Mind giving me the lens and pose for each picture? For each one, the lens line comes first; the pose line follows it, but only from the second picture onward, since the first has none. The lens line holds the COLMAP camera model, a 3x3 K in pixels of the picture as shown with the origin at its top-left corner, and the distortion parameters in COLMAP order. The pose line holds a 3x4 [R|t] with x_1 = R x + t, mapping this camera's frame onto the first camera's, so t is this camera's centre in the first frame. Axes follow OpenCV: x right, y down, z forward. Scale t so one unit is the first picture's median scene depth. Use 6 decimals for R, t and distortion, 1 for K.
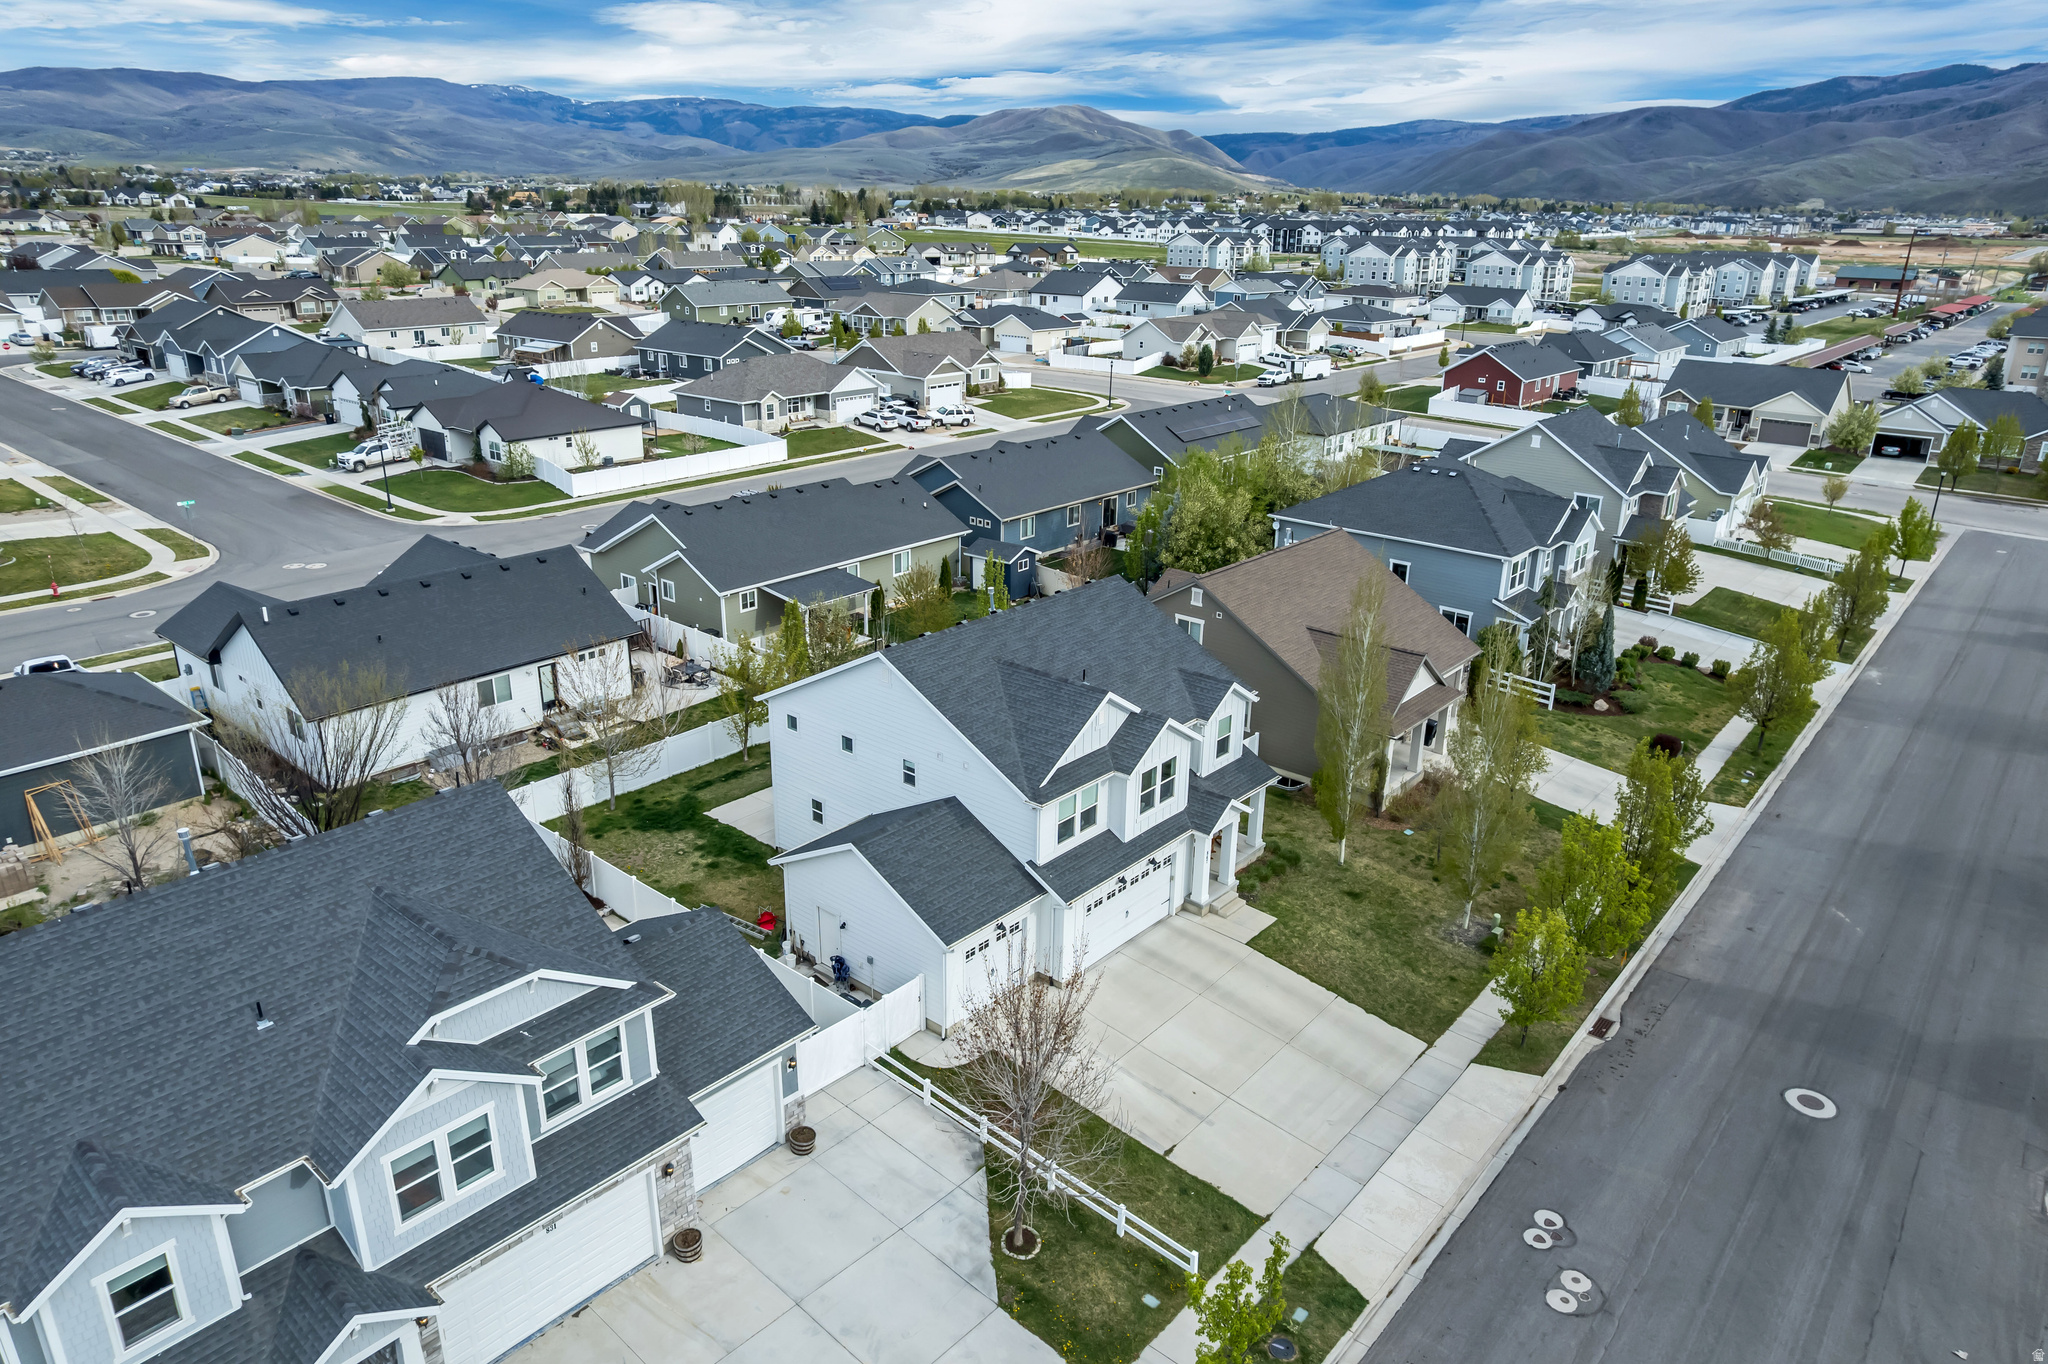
lens RADIAL K [[1318.9, 0, 1033.3], [0, 1318.9, 667.4], [0, 0, 1]] dist [-0.082707, 0.075882]
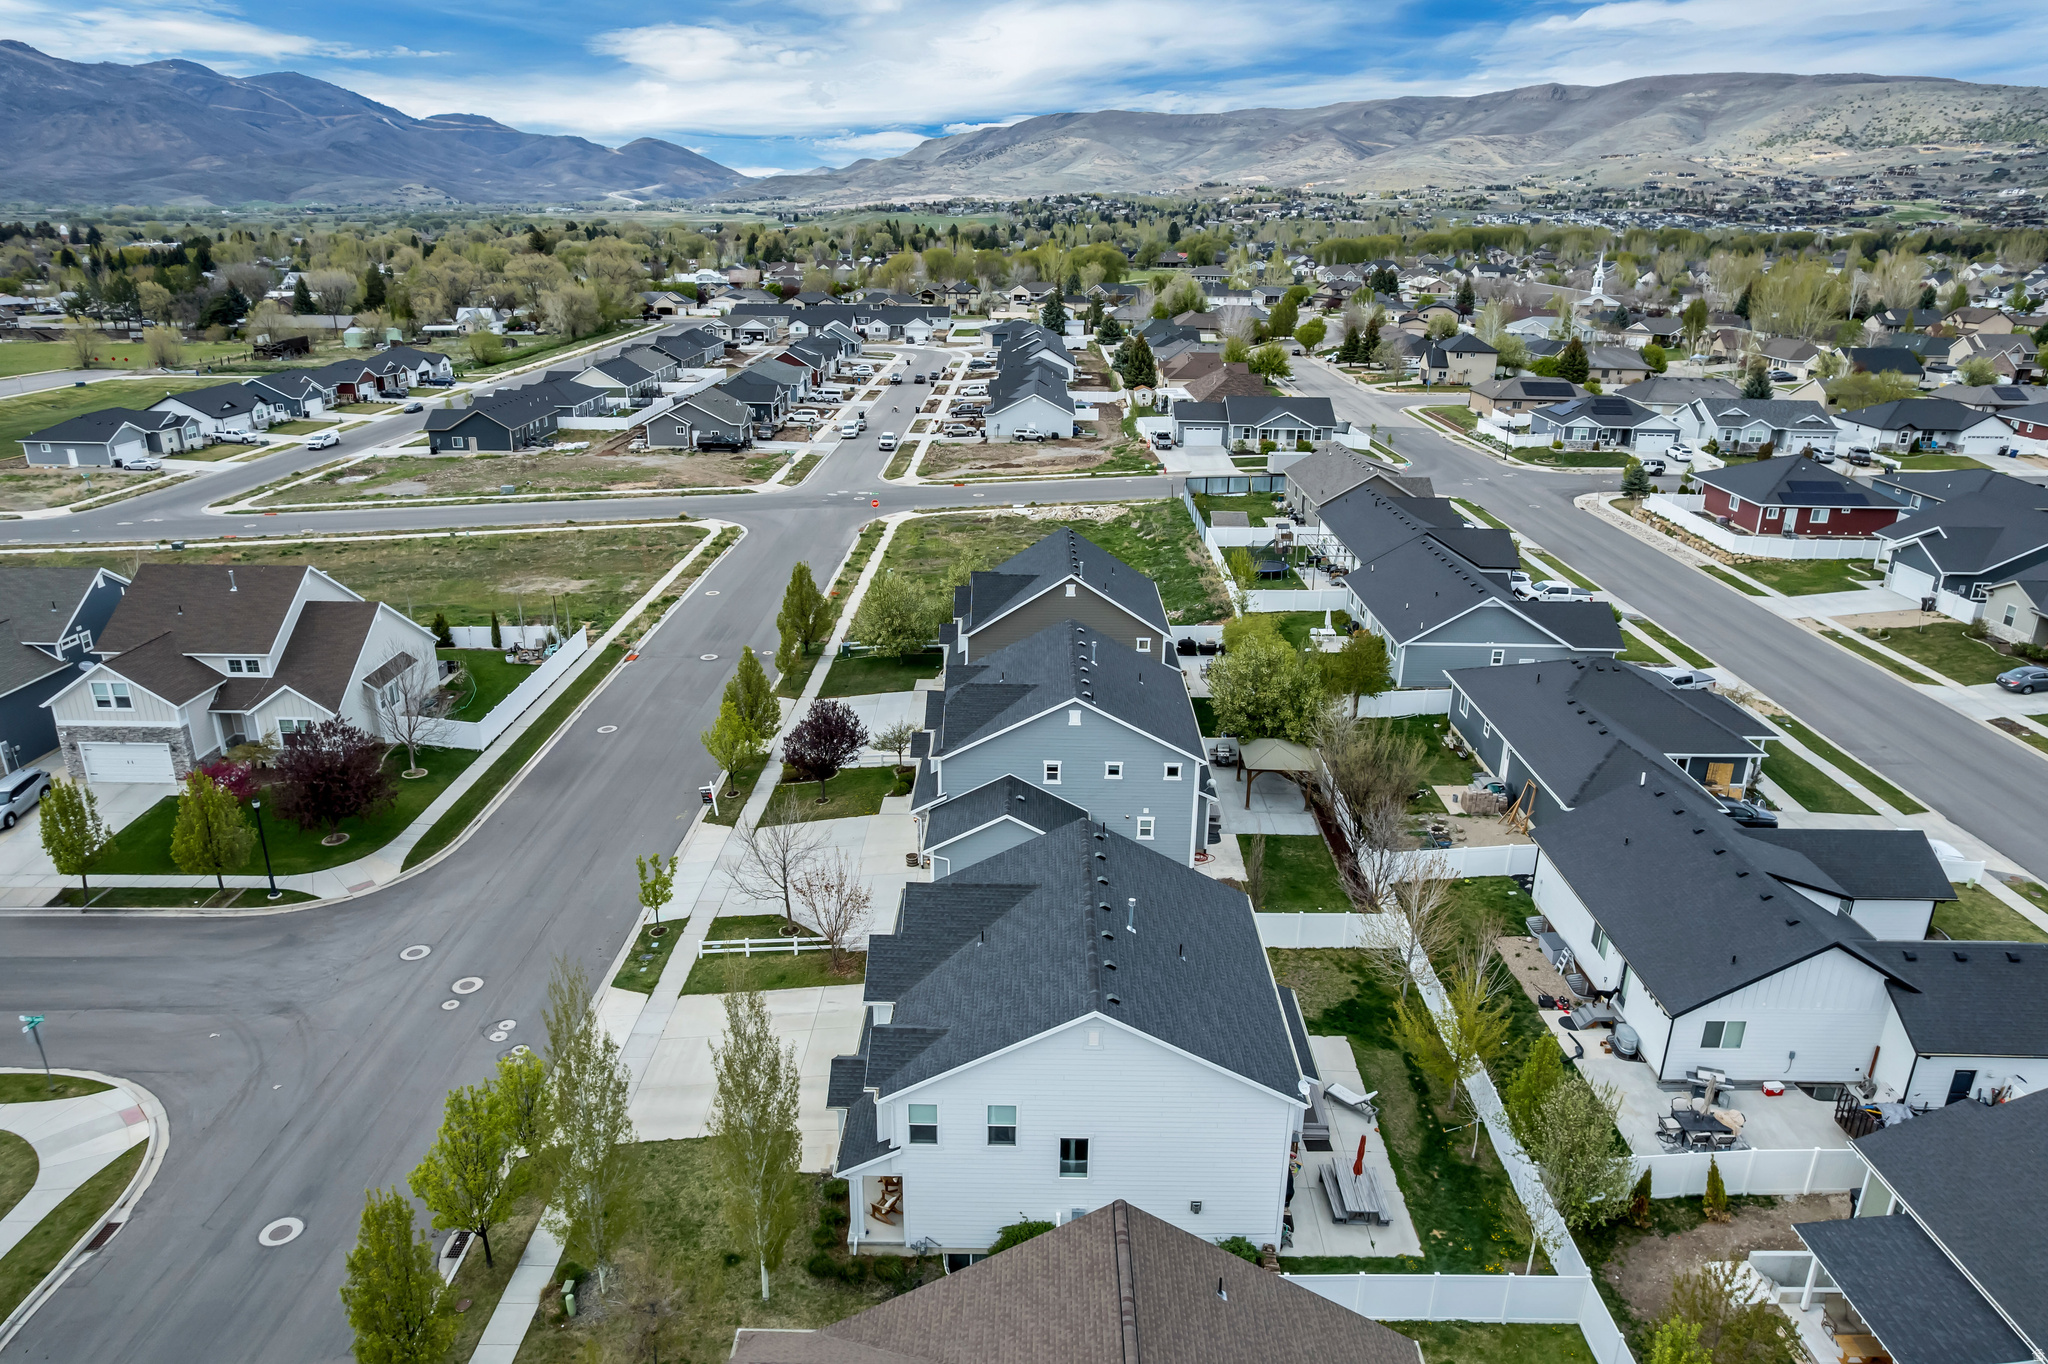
lens RADIAL K [[1318.9, 0, 1033.3], [0, 1318.9, 667.4], [0, 0, 1]] dist [-0.082707, 0.075882]
pose [[-0.766299, 0.185784, -0.615037, 0.237203], [-0.238811, 0.806329, 0.541112, -0.286742], [0.596452, 0.561531, -0.573522, 0.599770]]
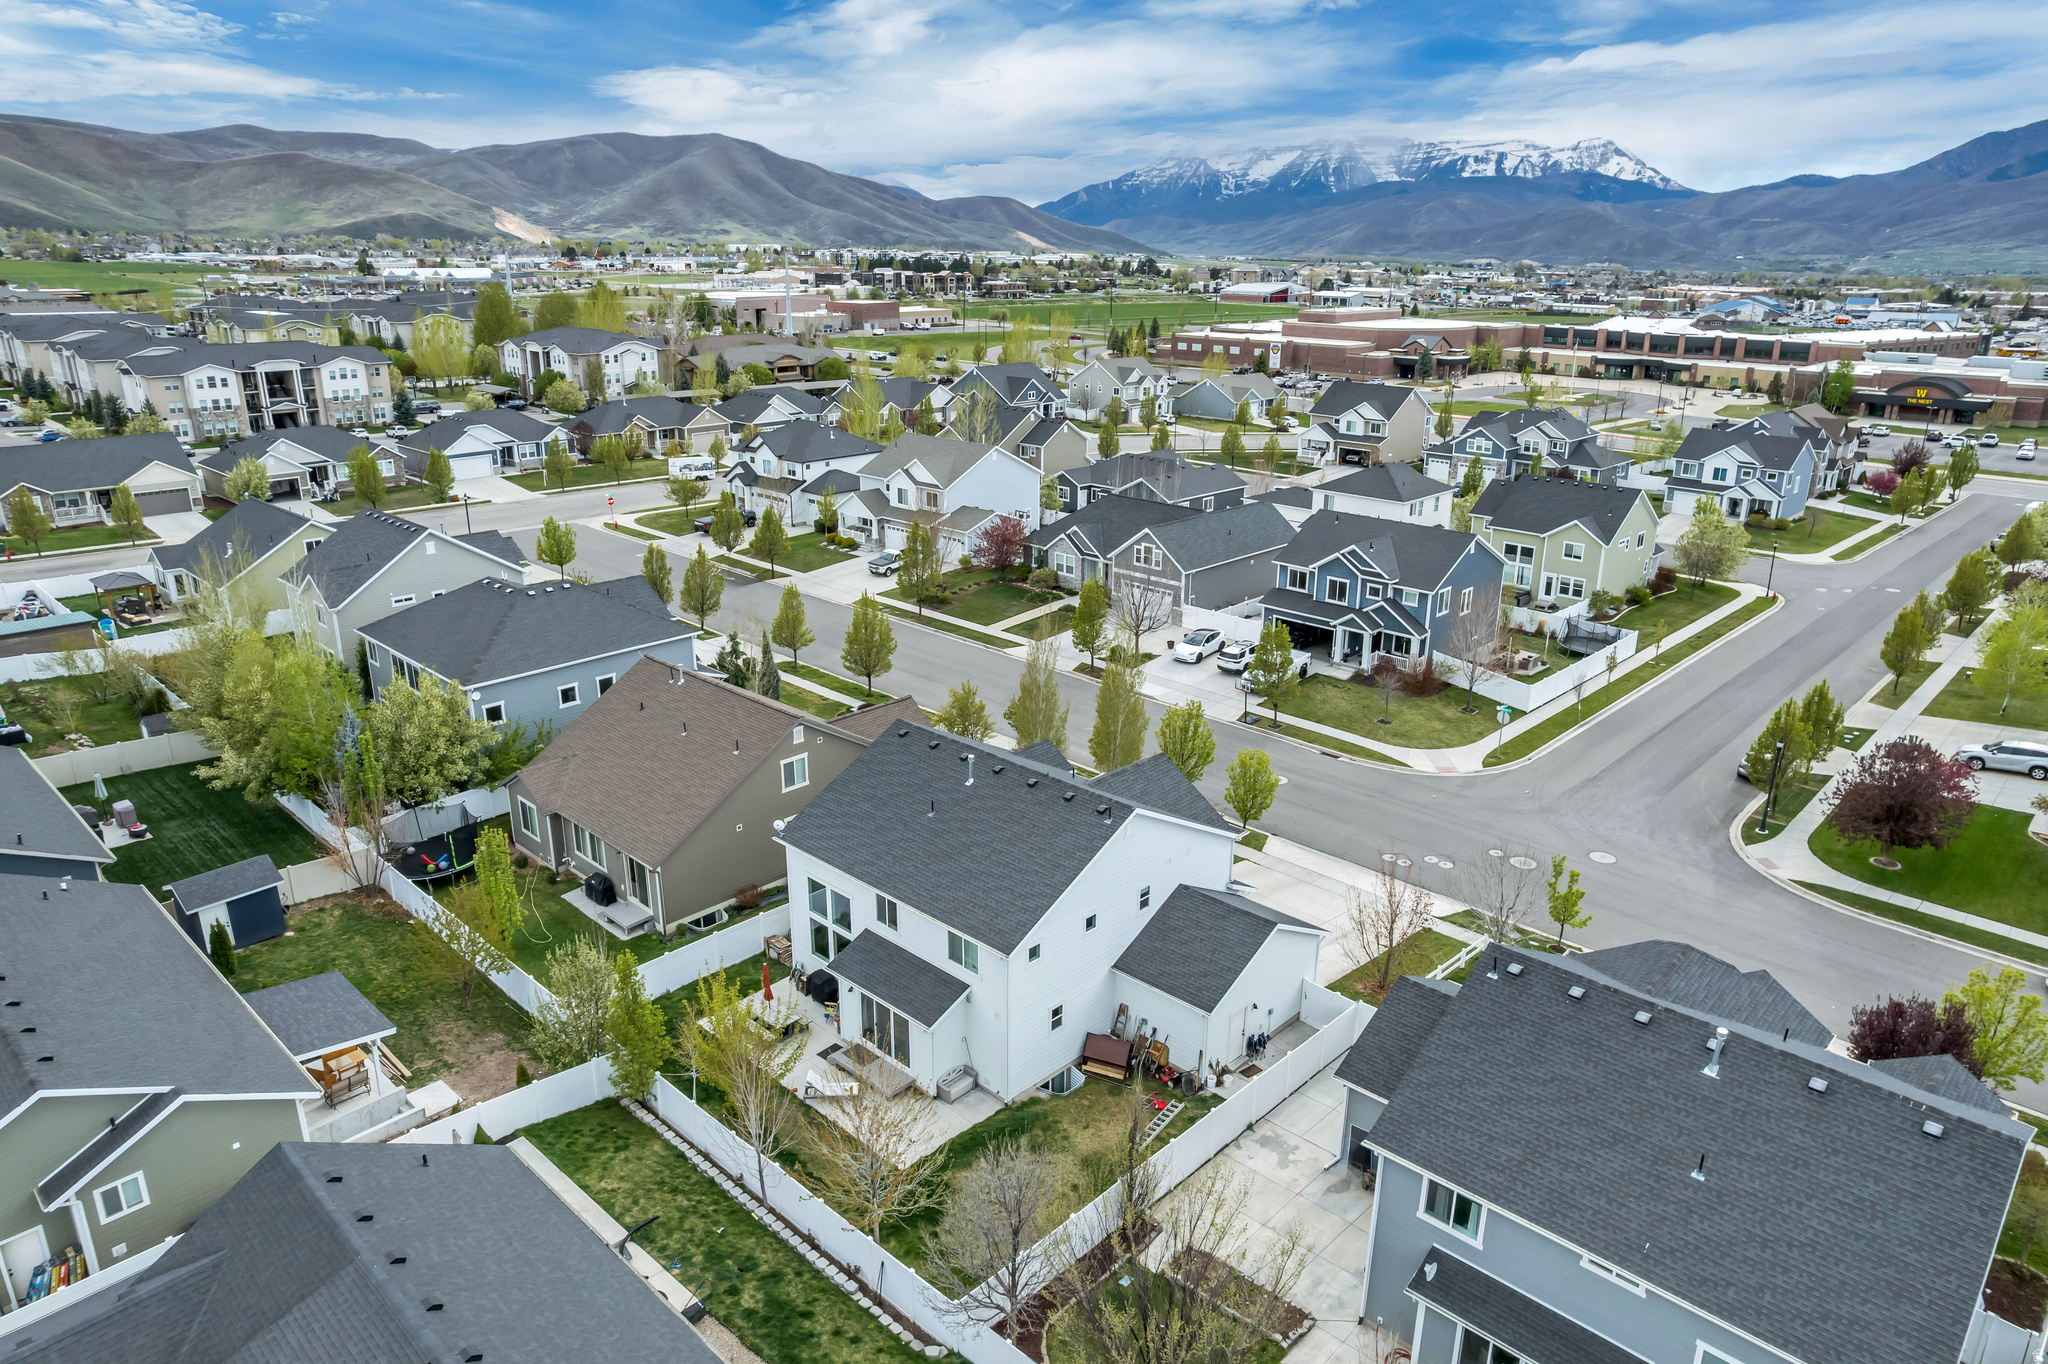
lens RADIAL K [[1318.9, 0, 1033.3], [0, 1318.9, 667.4], [0, 0, 1]] dist [-0.082707, 0.075882]
pose [[0.060099, -0.326005, 0.943456, -0.425272], [0.324829, 0.900107, 0.290334, -0.176276], [-0.943861, 0.289013, 0.159992, 0.331126]]
